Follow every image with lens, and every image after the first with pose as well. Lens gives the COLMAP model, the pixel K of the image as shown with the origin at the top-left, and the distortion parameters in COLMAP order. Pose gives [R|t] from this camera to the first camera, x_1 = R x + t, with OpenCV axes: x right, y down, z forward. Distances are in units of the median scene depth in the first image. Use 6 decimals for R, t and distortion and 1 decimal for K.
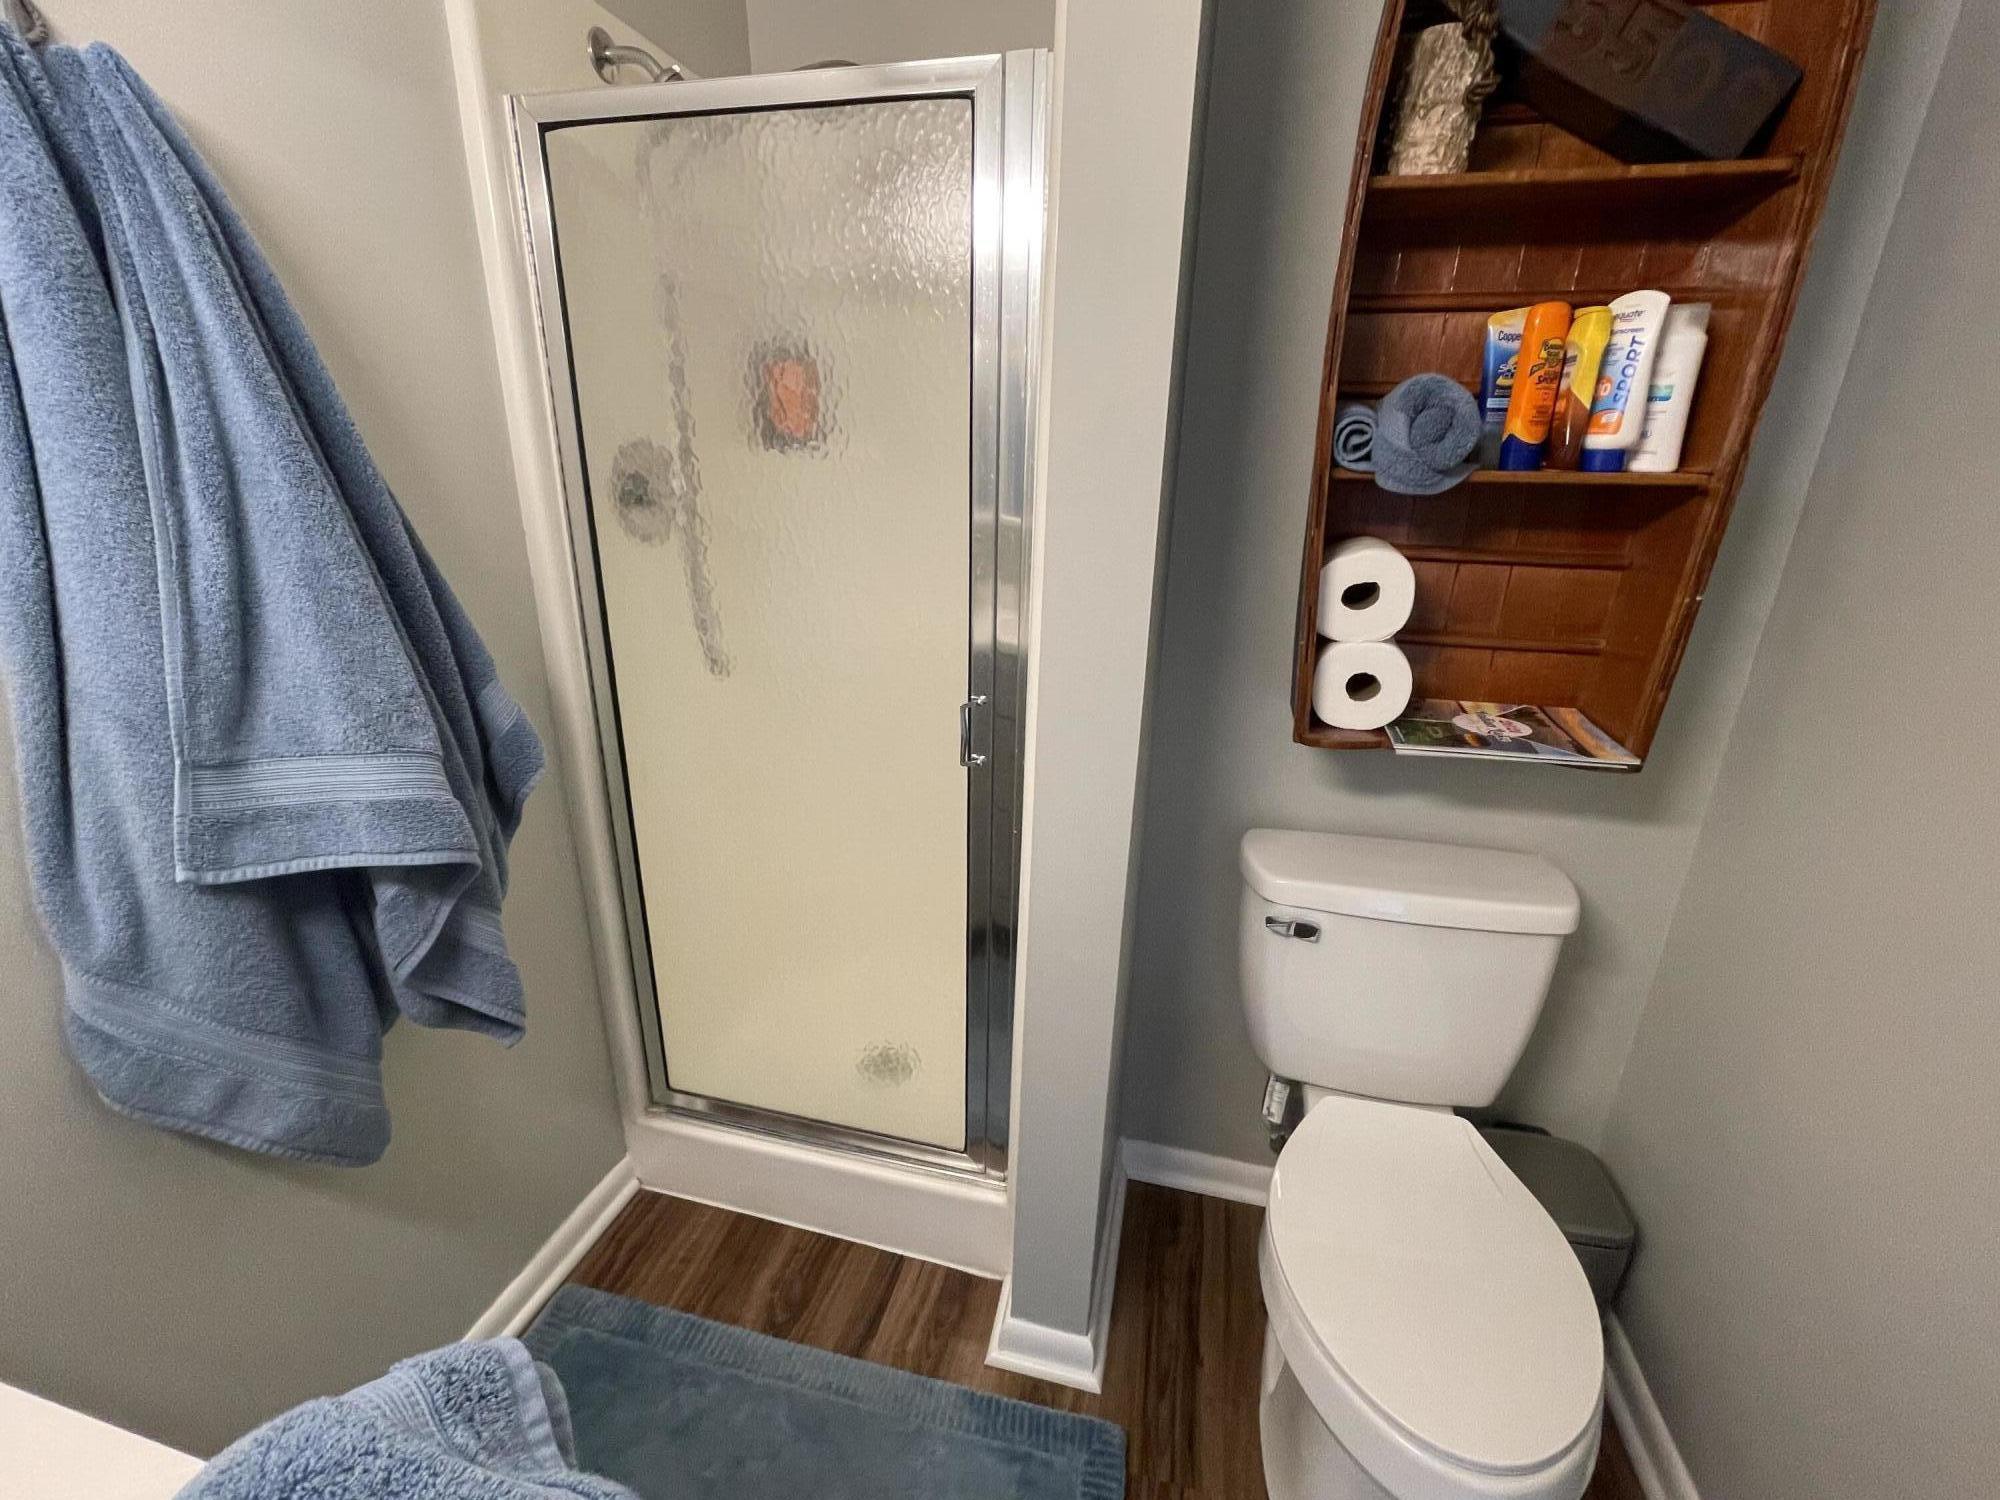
lens RADIAL K [[855.2, 0, 997.2], [0, 855.2, 756.7], [0, 0, 1]] dist [-0.002339, -0.000083]
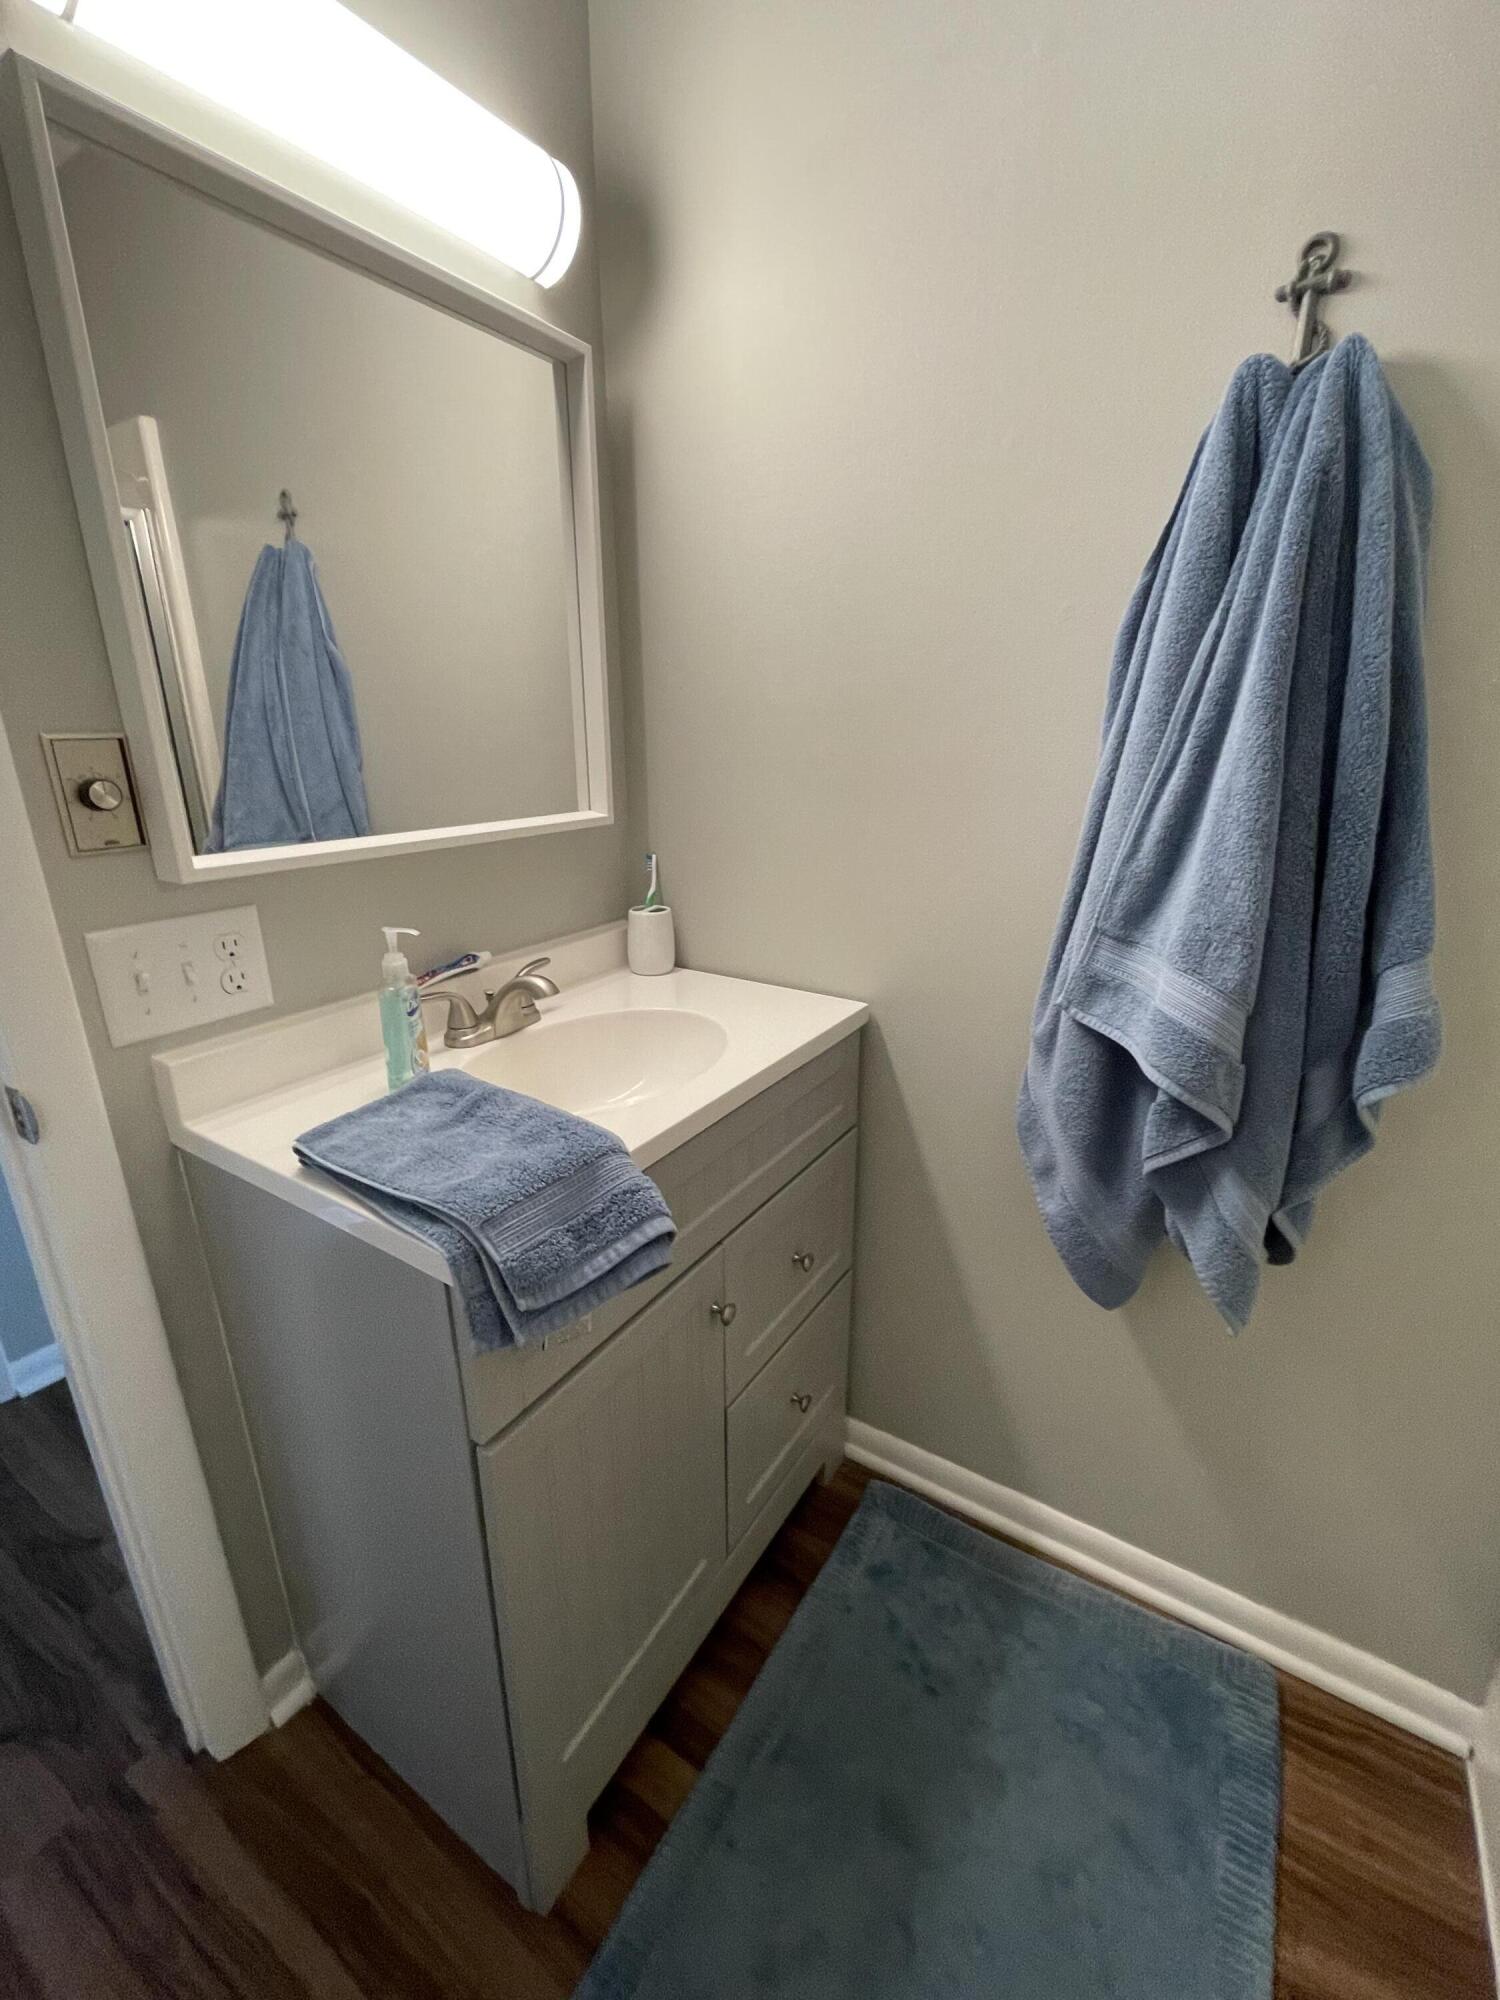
lens RADIAL K [[855.2, 0, 749.8], [0, 855.2, 996.0], [0, 0, 1]] dist [-0.002339, -0.000083]
pose [[-0.318034, 0.273229, -0.907855, 0.307578], [-0.312794, 0.873717, 0.372531, -0.149753], [0.894994, 0.402449, -0.192407, 0.533680]]
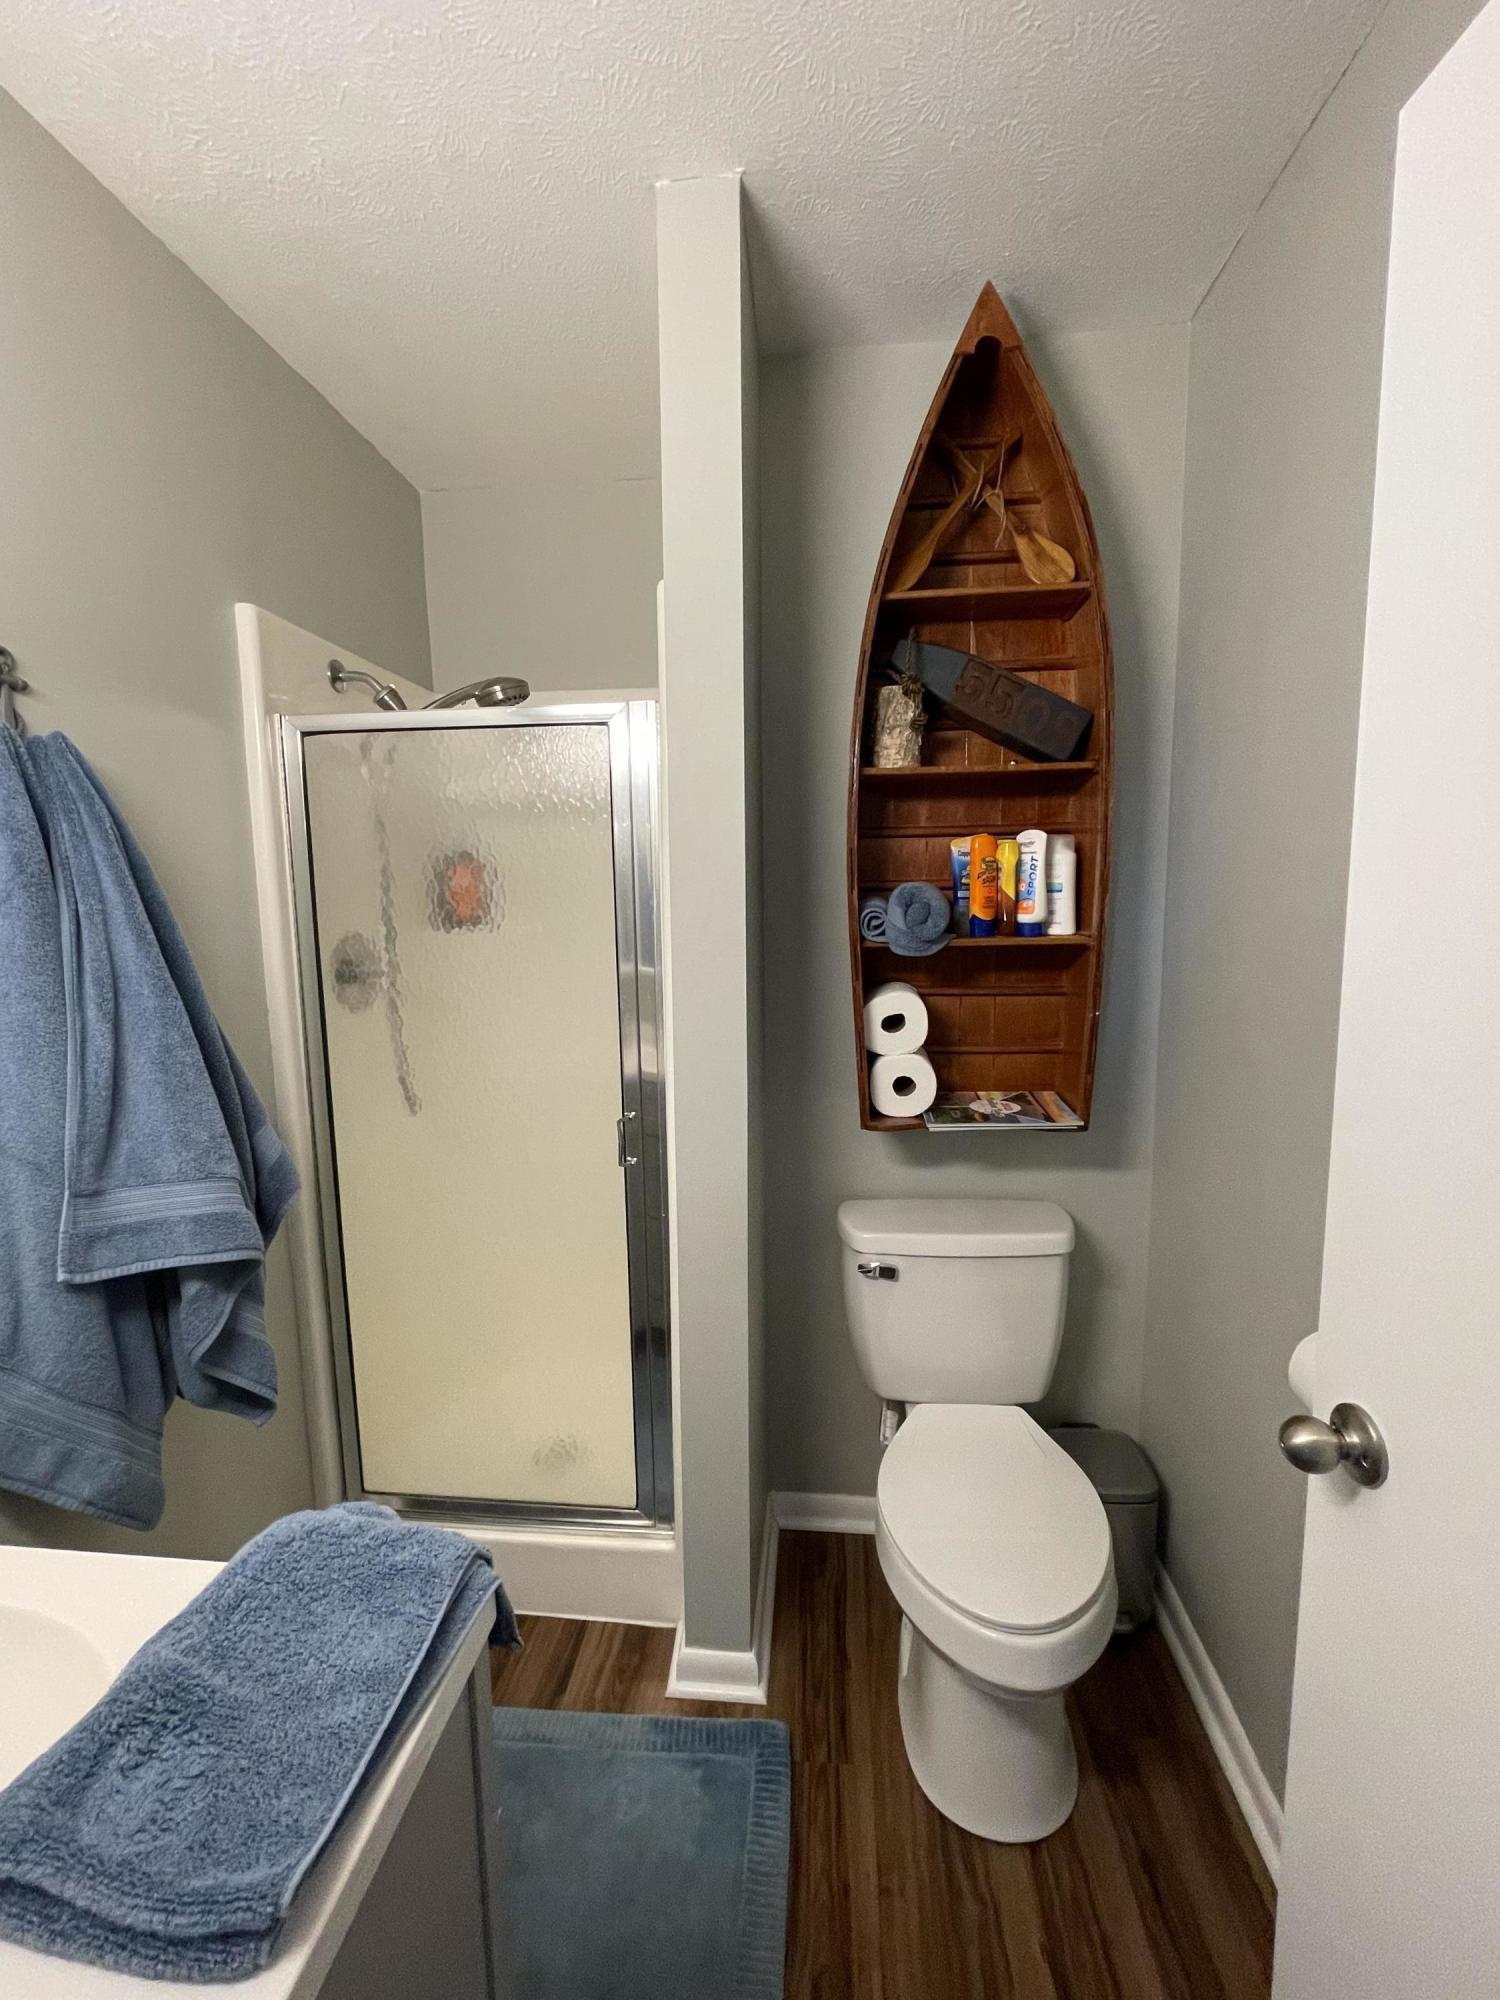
lens RADIAL K [[855.2, 0, 746.3], [0, 855.2, 994.3], [0, 0, 1]] dist [-0.002339, -0.000083]
pose [[0.989300, -0.052719, 0.136038, -0.015193], [0.081168, 0.973687, -0.212944, 0.051691], [-0.121233, 0.221707, 0.967548, -0.377007]]
